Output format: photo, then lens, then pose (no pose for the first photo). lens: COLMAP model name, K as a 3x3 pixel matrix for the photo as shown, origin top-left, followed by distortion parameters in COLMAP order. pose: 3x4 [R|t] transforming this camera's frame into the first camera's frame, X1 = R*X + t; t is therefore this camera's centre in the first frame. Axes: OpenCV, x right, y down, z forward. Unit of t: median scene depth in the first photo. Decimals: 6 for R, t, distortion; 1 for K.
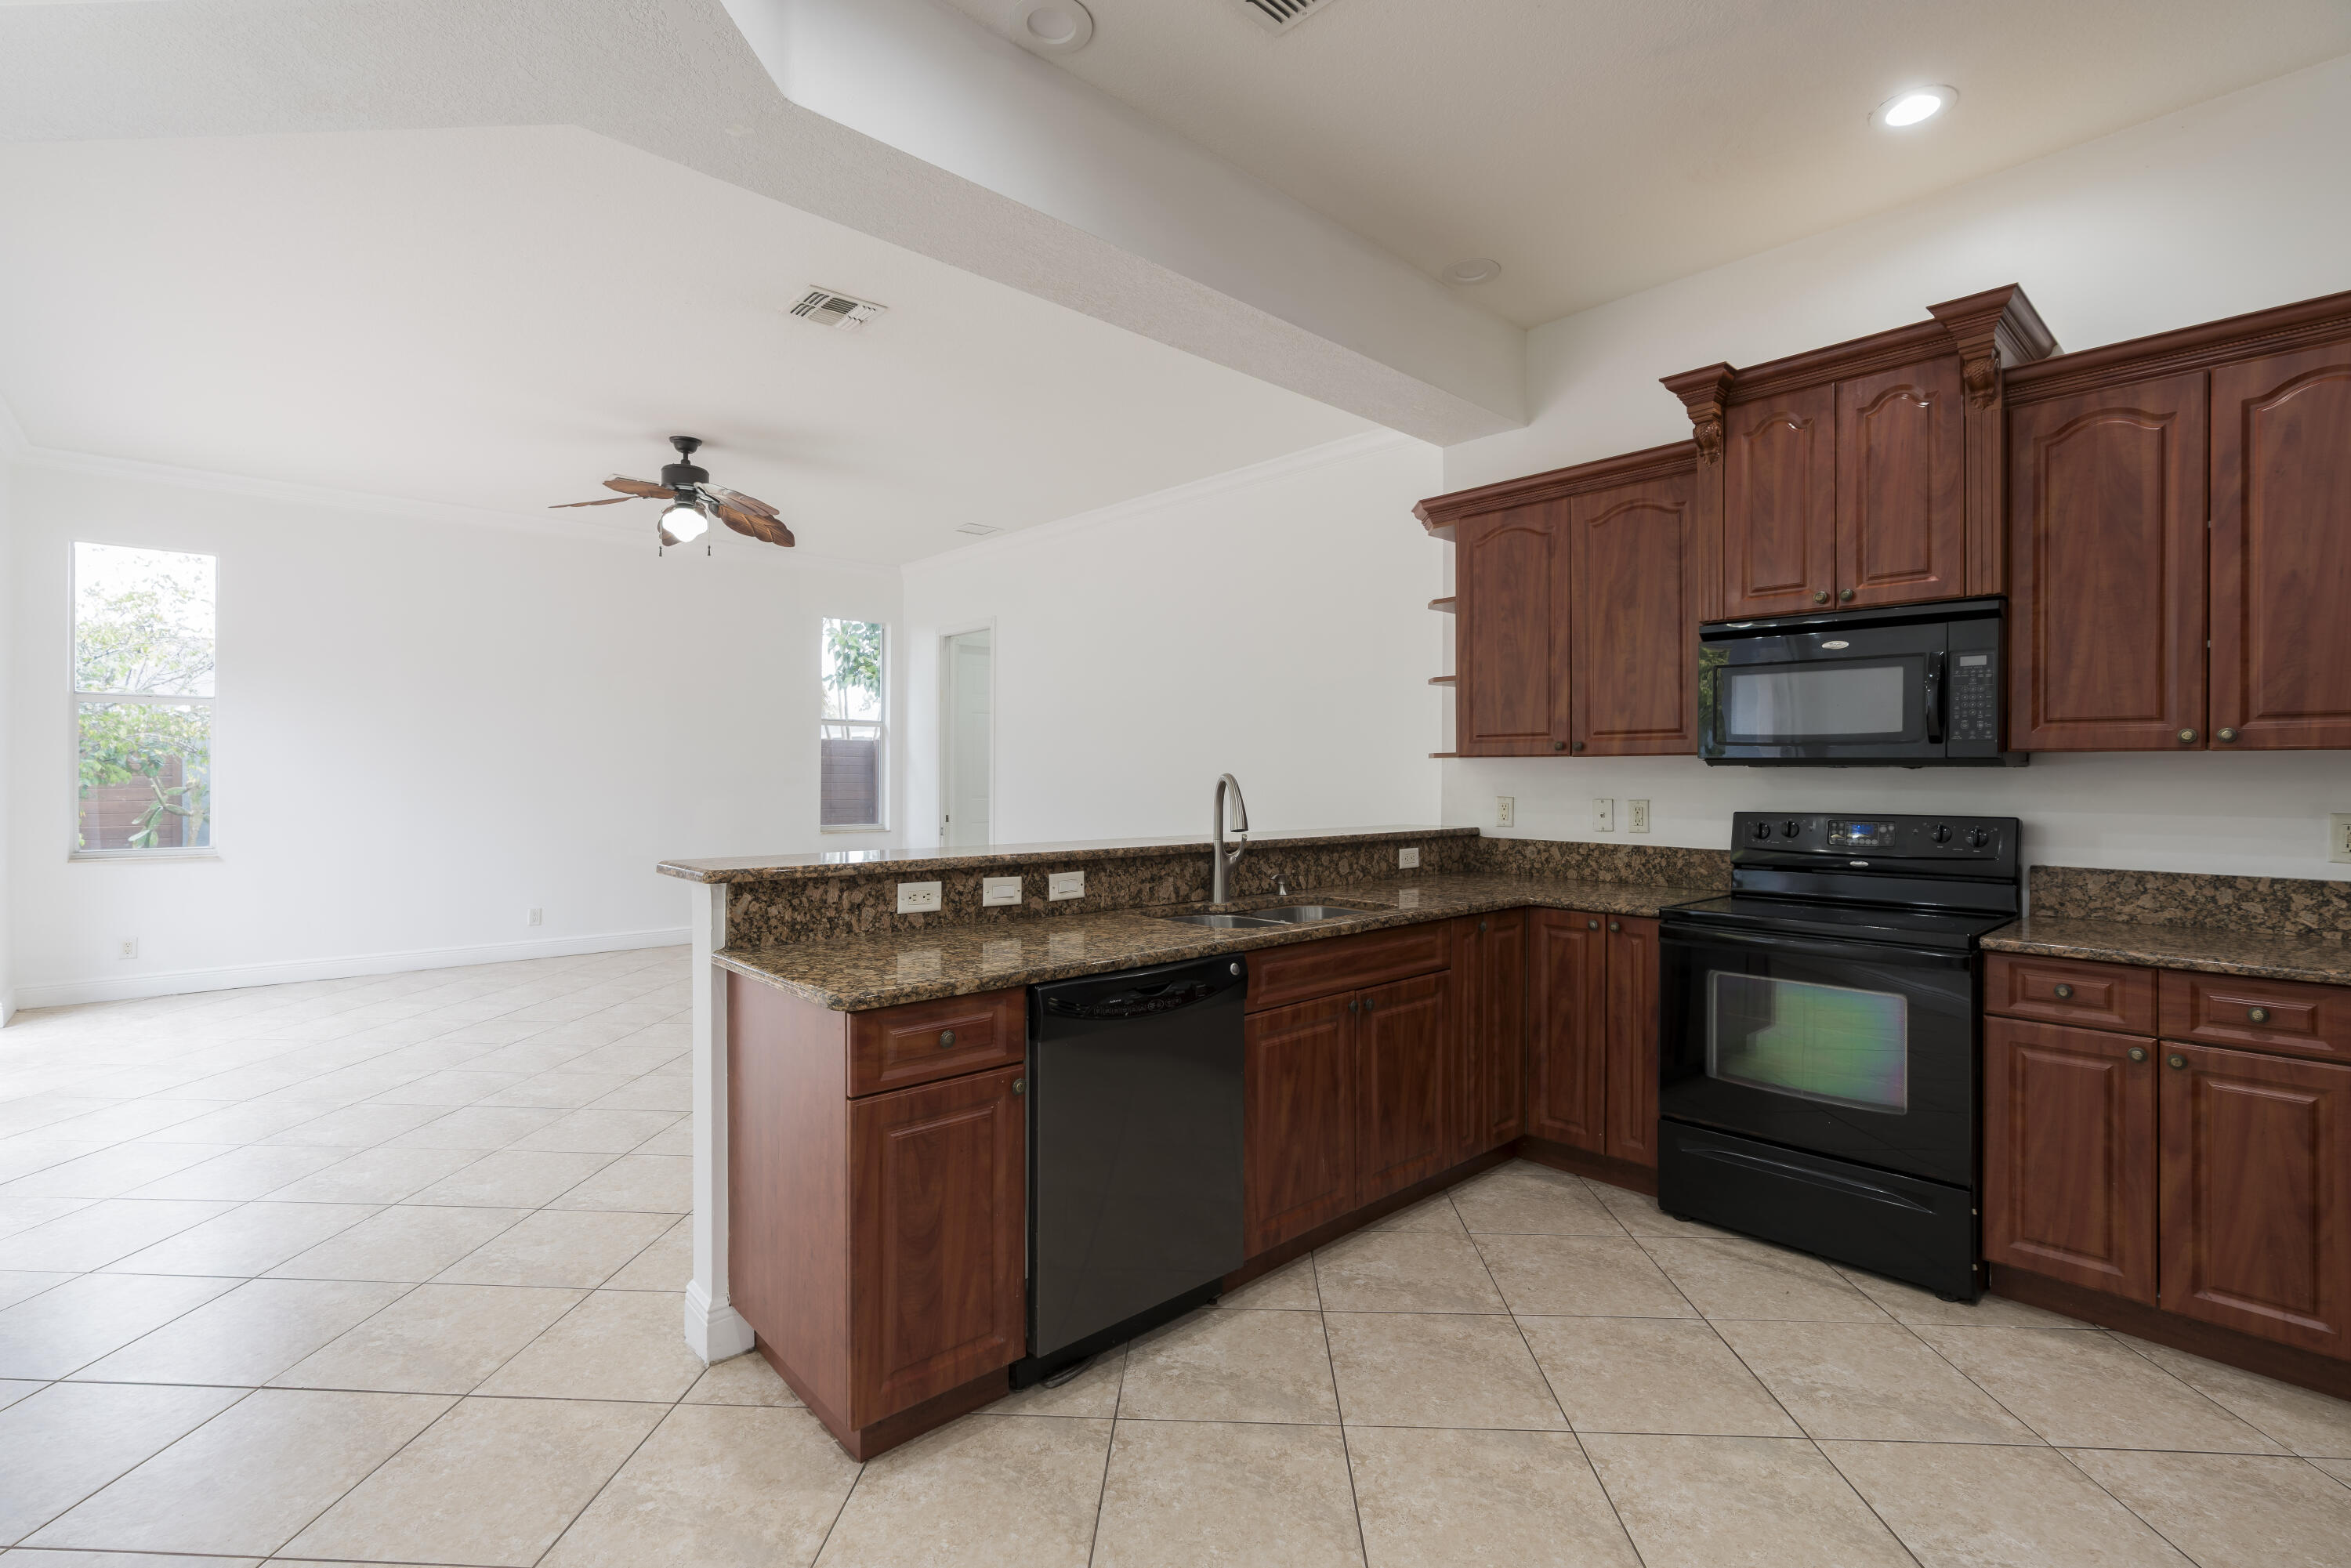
lens RADIAL K [[1052.0, 0, 1171.8], [0, 1052.0, 776.1], [0, 0, 1]] dist [-0.014479, 0.007097]
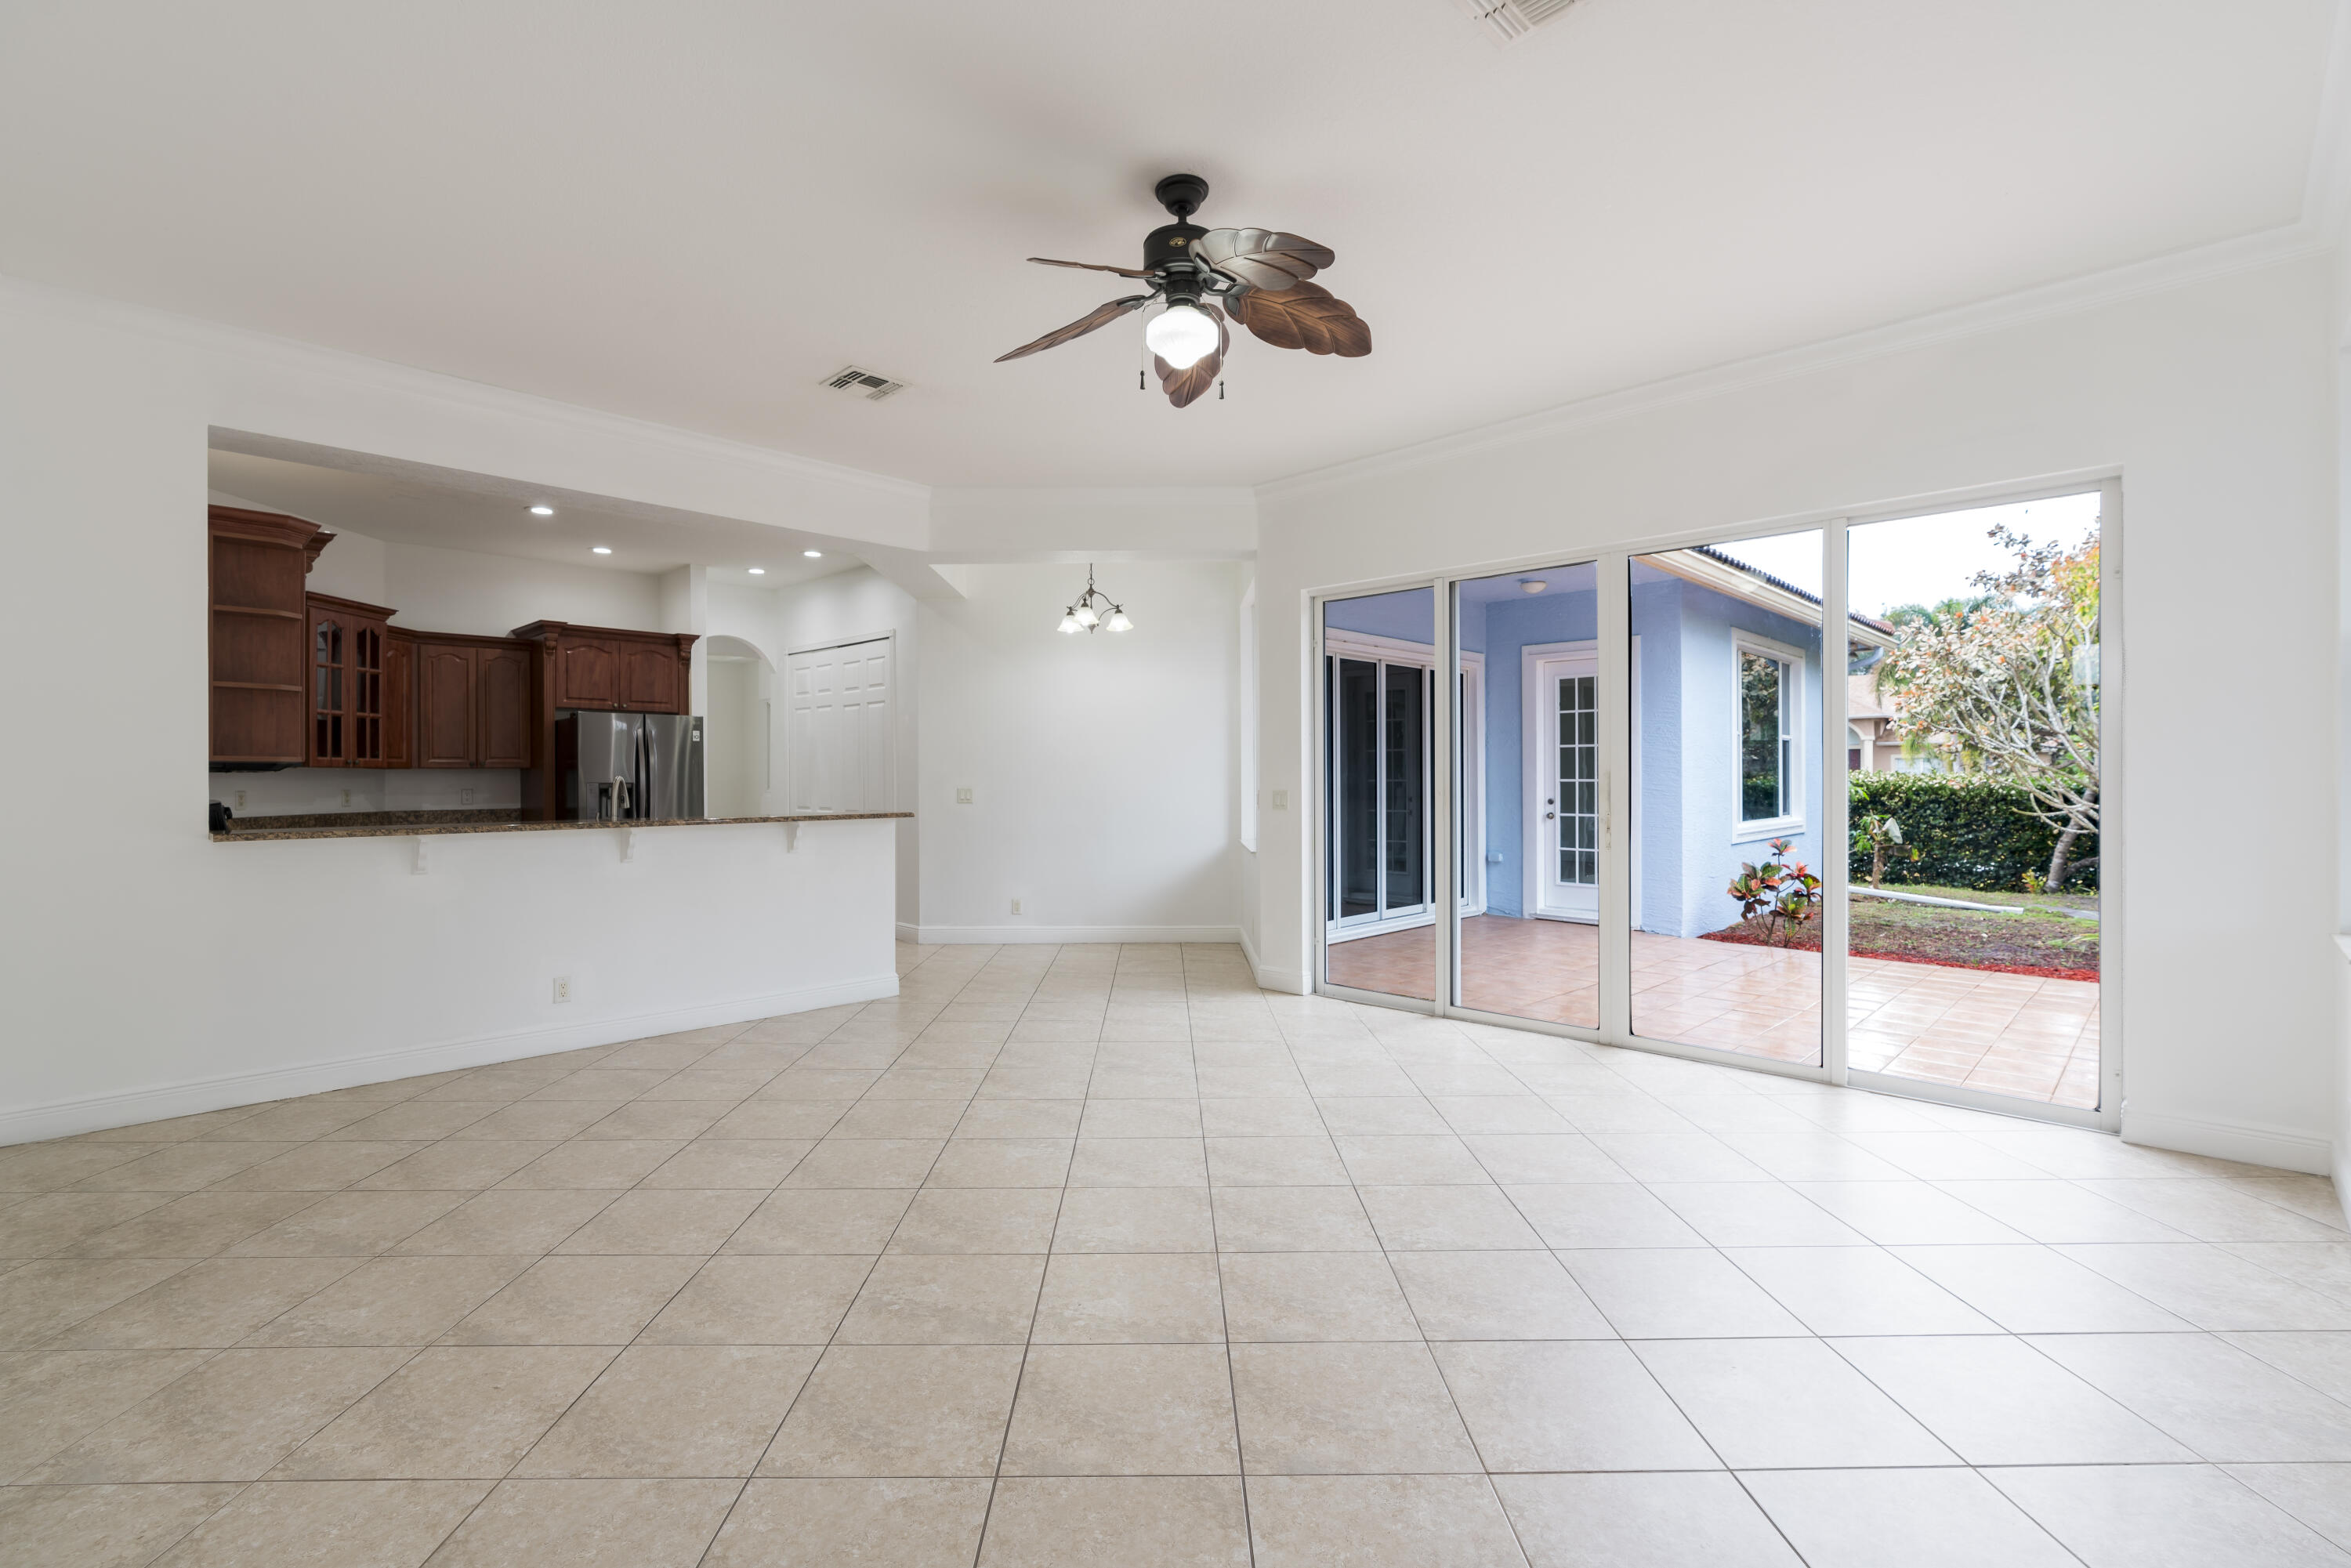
lens RADIAL K [[1052.0, 0, 1171.8], [0, 1052.0, 776.1], [0, 0, 1]] dist [-0.014479, 0.007097]
pose [[-0.998124, -0.000211, -0.061227, -0.769401], [-0.000301, 0.999999, 0.001469, -0.005329], [0.061227, 0.001485, -0.998123, 2.848029]]
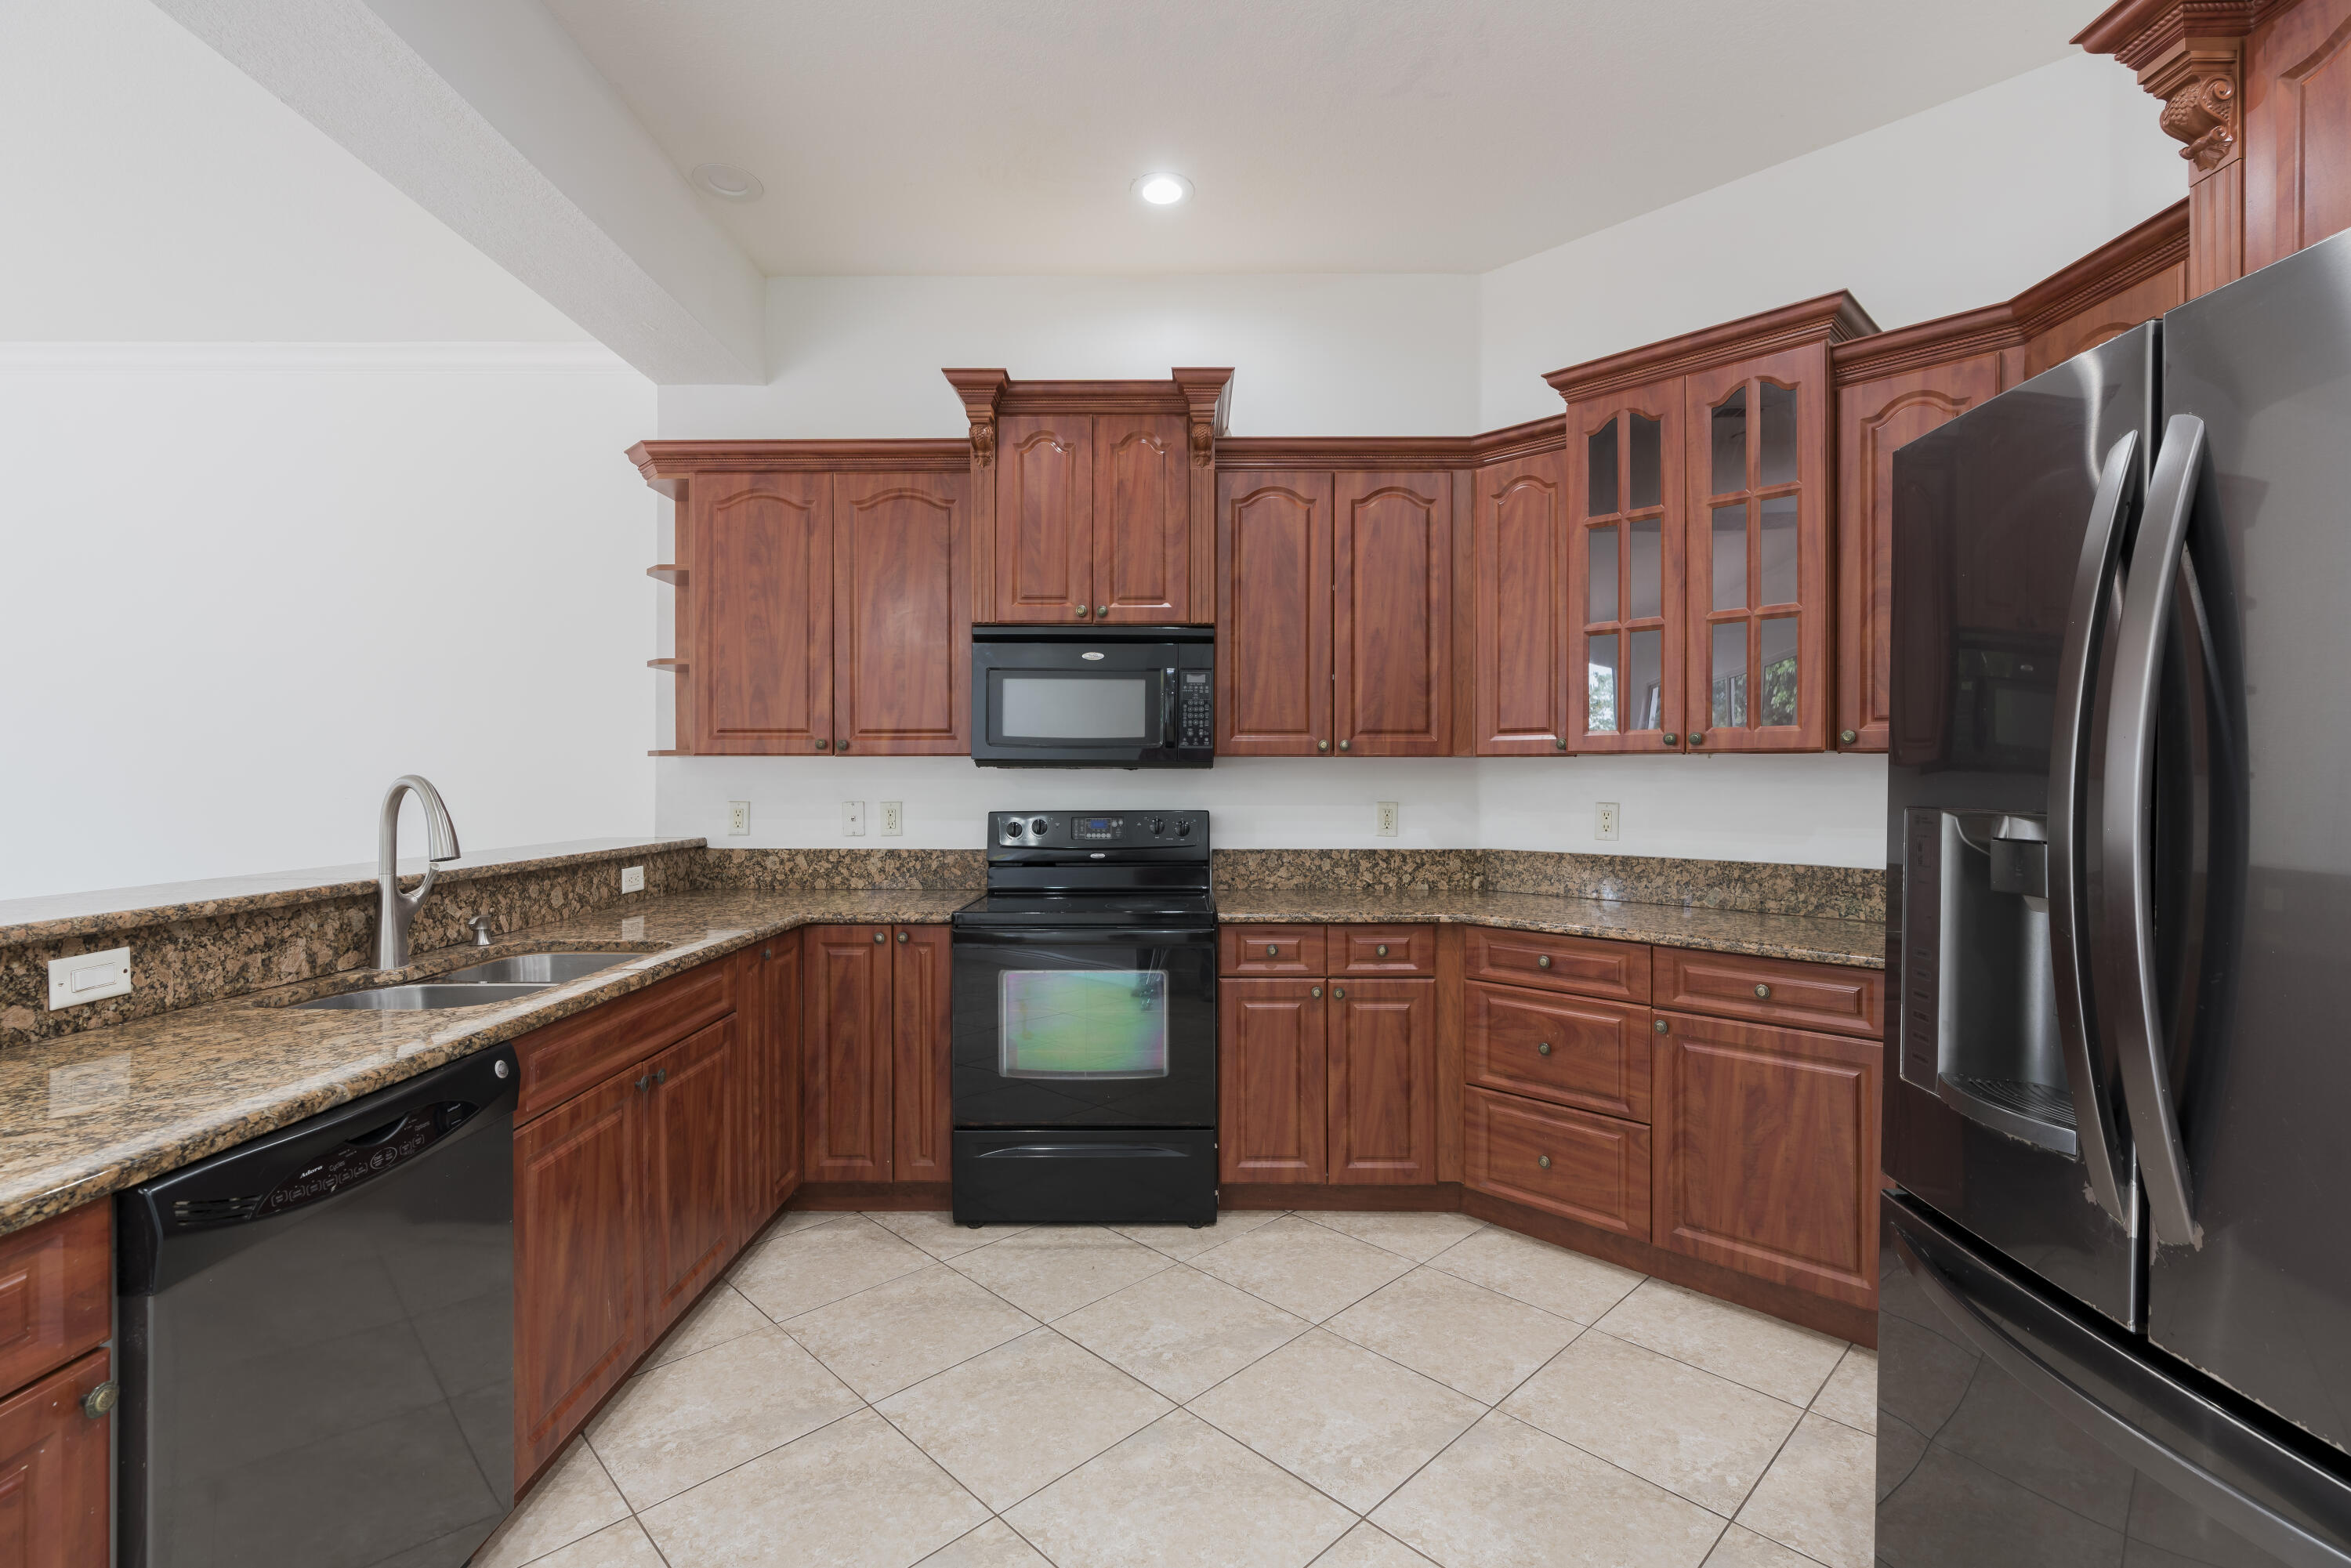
lens RADIAL K [[1052.0, 0, 1171.8], [0, 1052.0, 776.1], [0, 0, 1]] dist [-0.014479, 0.007097]
pose [[0.678189, -0.002569, 0.734883, -0.112338], [0.003040, 0.999995, 0.000689, -0.000956], [-0.734881, 0.001767, 0.678193, 0.193300]]
